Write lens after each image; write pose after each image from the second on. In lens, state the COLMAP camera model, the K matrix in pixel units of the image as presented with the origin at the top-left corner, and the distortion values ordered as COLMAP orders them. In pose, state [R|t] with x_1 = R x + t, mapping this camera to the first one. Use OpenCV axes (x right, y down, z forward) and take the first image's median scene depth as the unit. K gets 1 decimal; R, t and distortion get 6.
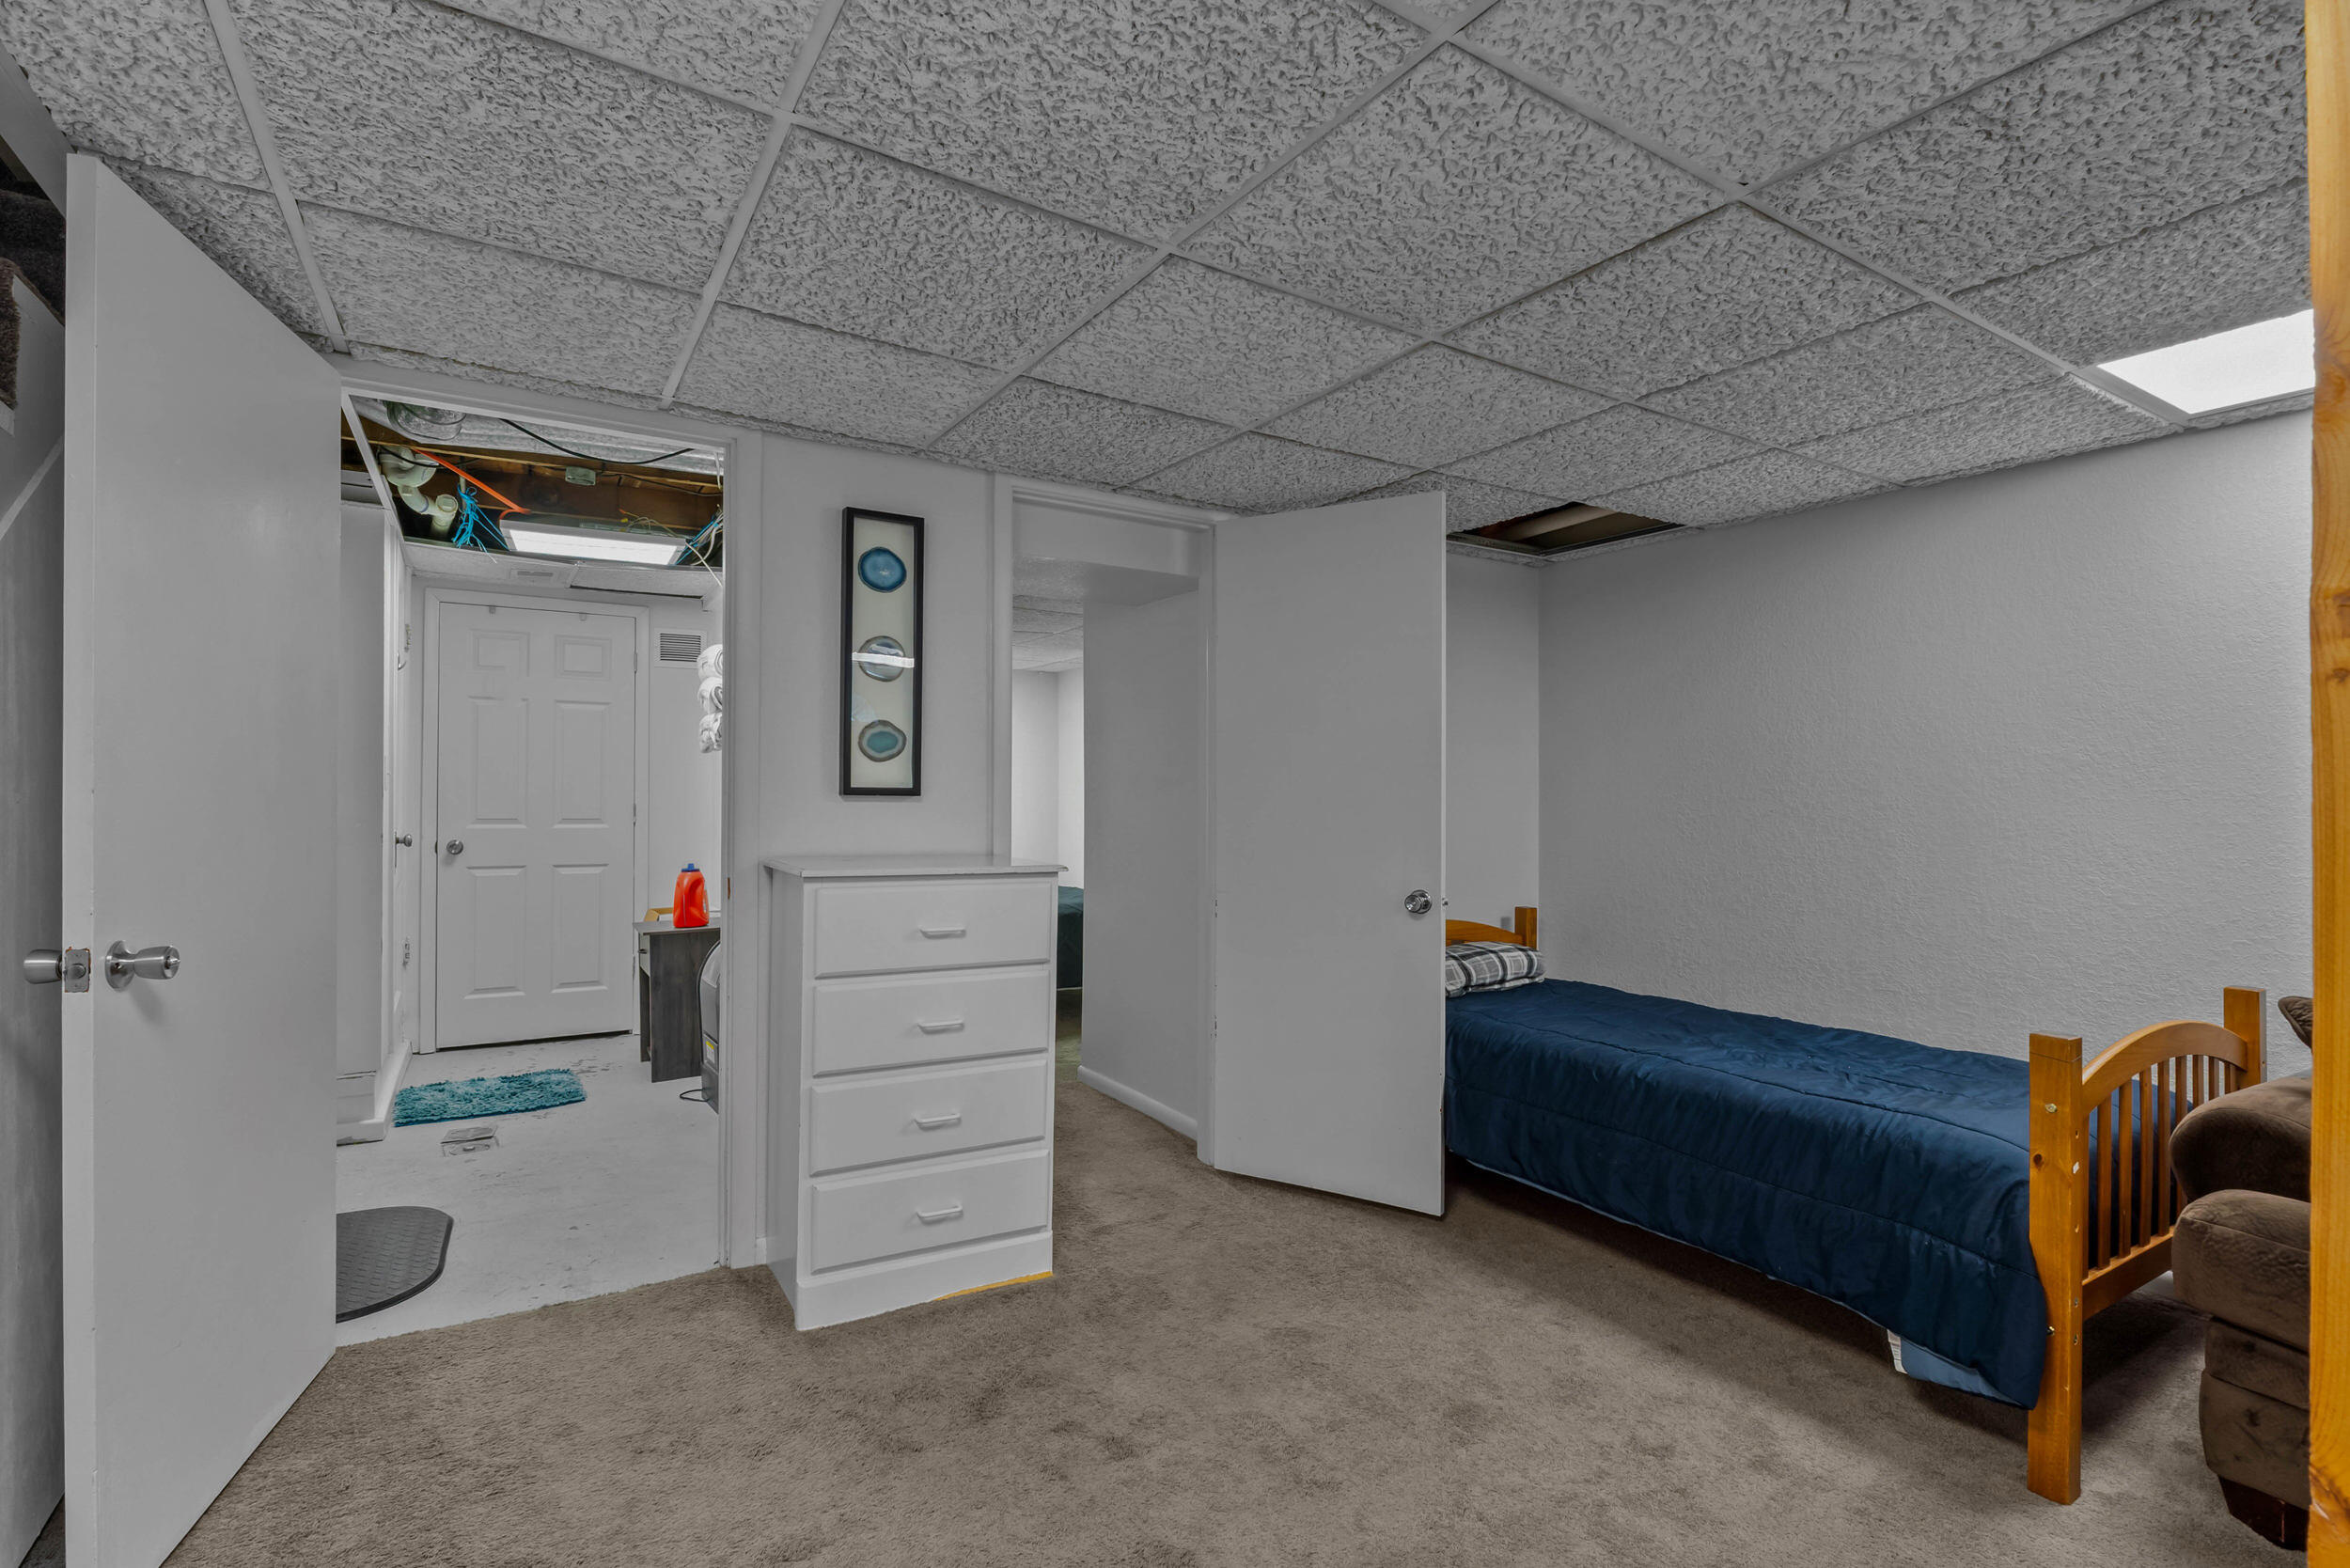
lens RADIAL K [[1095.8, 0, 1161.1], [0, 1095.8, 792.5], [0, 0, 1]] dist [-0.010891, 0.000251]
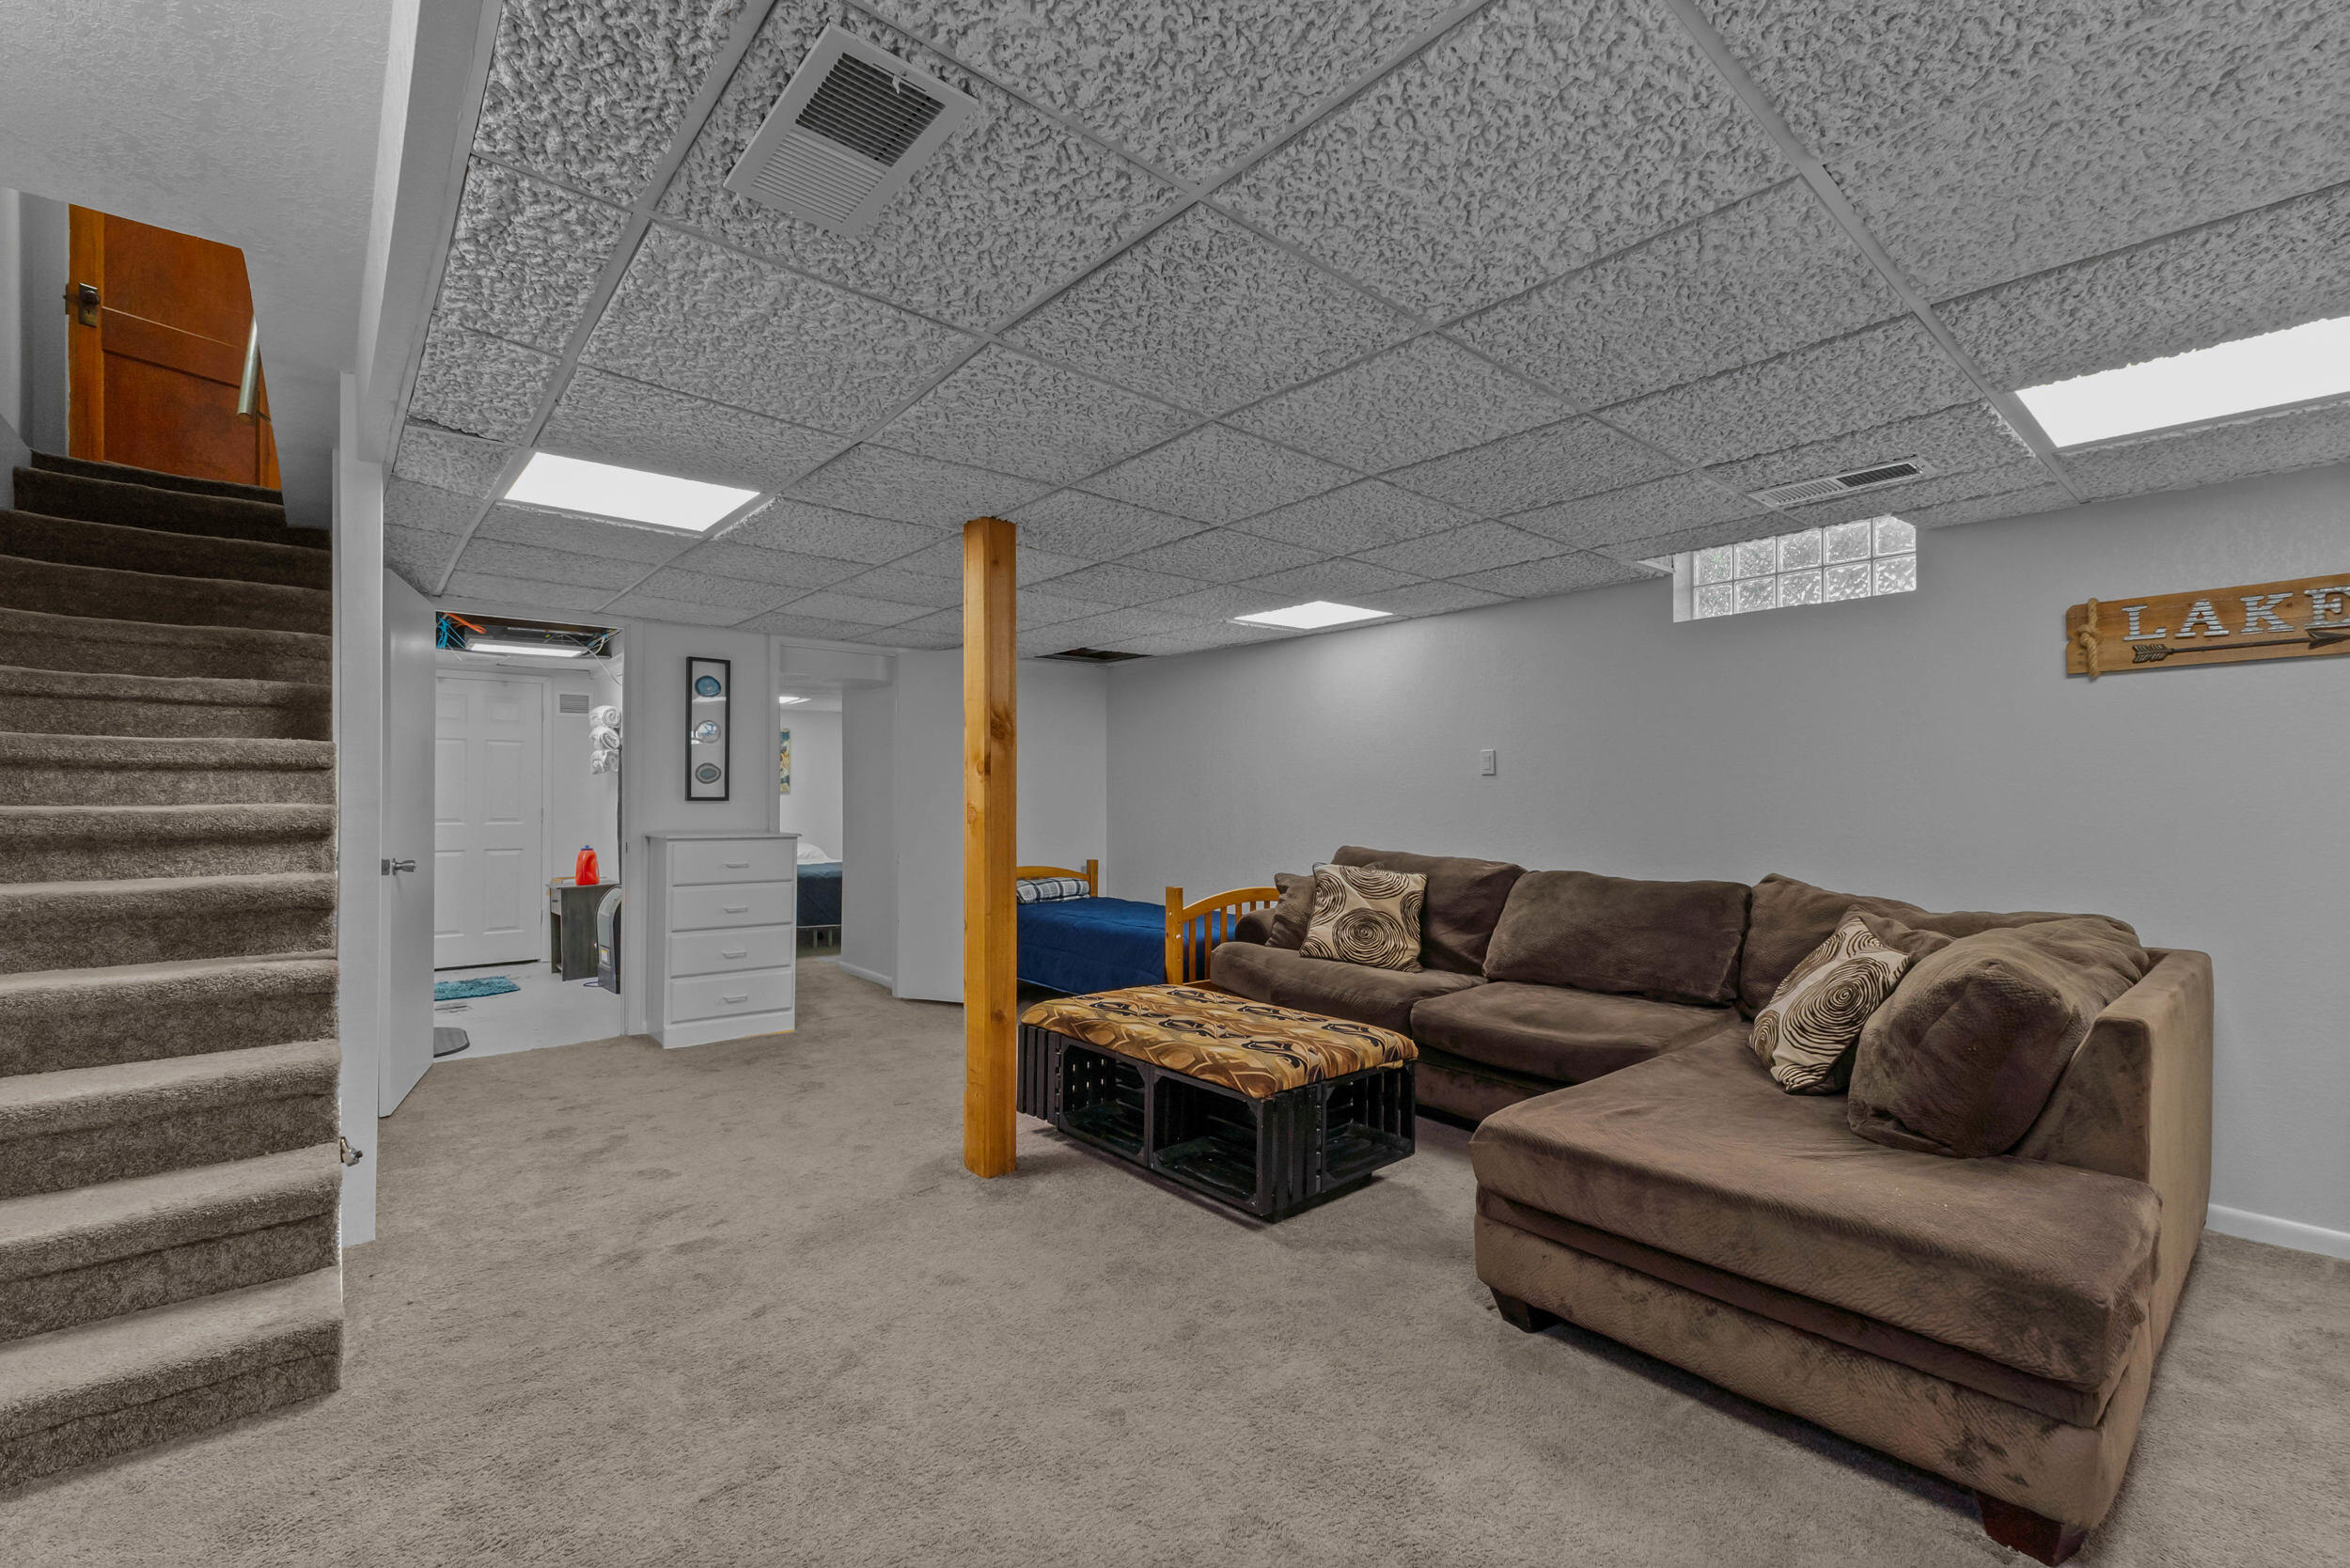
lens RADIAL K [[994.7, 0, 1158.0], [0, 994.7, 787.6], [0, 0, 1]] dist [0.011151, -0.003389]
pose [[0.988917, -0.006210, 0.148339, 0.230682], [0.007340, 0.999948, -0.007073, -0.001960], [-0.148287, 0.008084, 0.988911, -0.738564]]
